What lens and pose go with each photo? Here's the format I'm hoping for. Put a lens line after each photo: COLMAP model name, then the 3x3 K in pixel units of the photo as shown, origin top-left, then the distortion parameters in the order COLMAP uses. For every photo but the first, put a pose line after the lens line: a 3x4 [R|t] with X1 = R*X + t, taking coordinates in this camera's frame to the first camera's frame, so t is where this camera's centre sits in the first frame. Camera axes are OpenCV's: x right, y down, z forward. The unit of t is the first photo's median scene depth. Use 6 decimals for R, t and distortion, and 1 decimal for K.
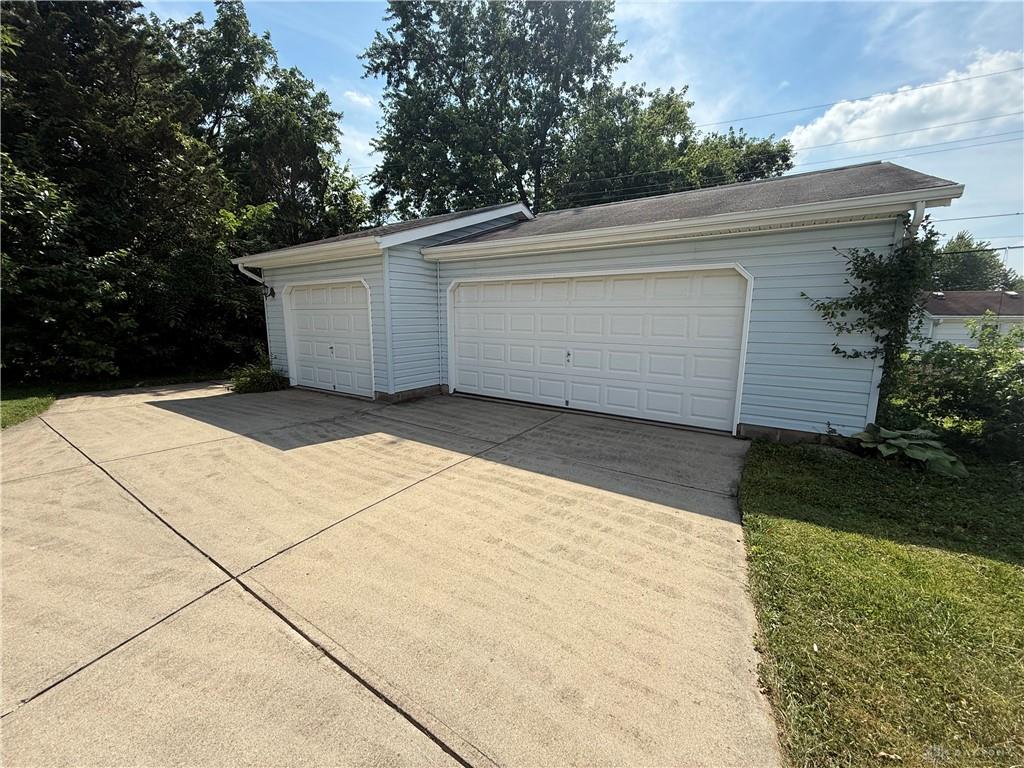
lens RADIAL K [[408.0, 0, 510.7], [0, 408.0, 384.4], [0, 0, 1]] dist [0.000627, -0.000541]
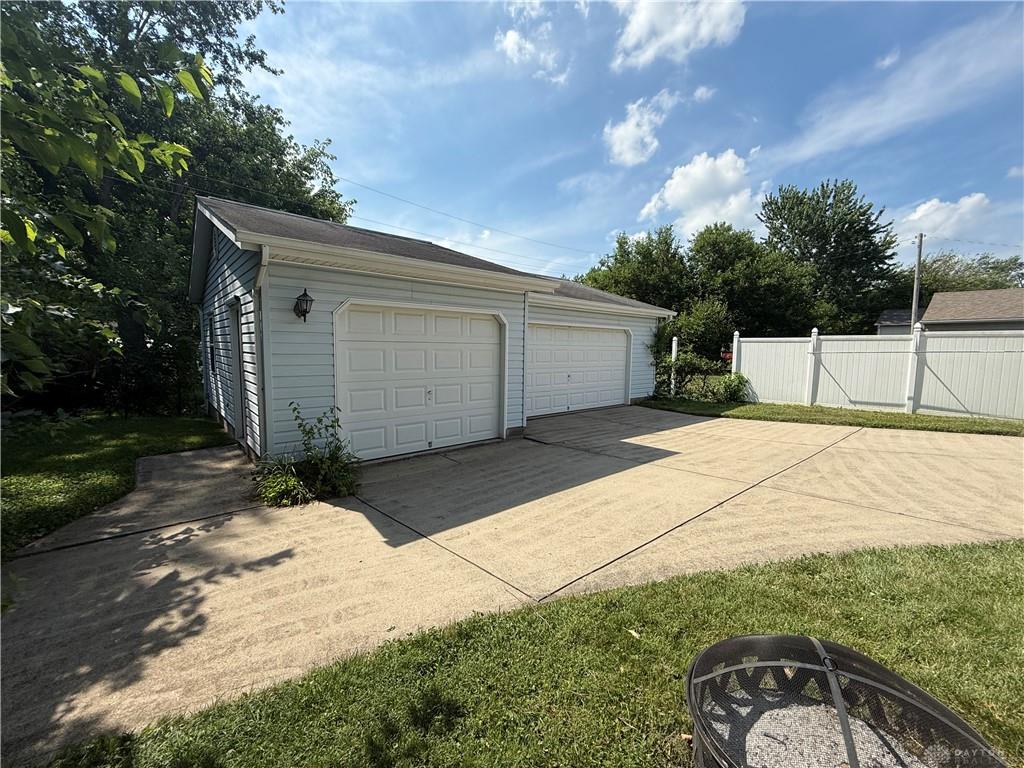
lens RADIAL K [[408.0, 0, 510.1], [0, 408.0, 384.6], [0, 0, 1]] dist [0.000627, -0.000541]
pose [[0.267791, -0.083837, 0.959823, -1.929366], [0.150490, 0.987619, 0.044278, -0.198128], [-0.951652, 0.132587, 0.277092, 1.107028]]
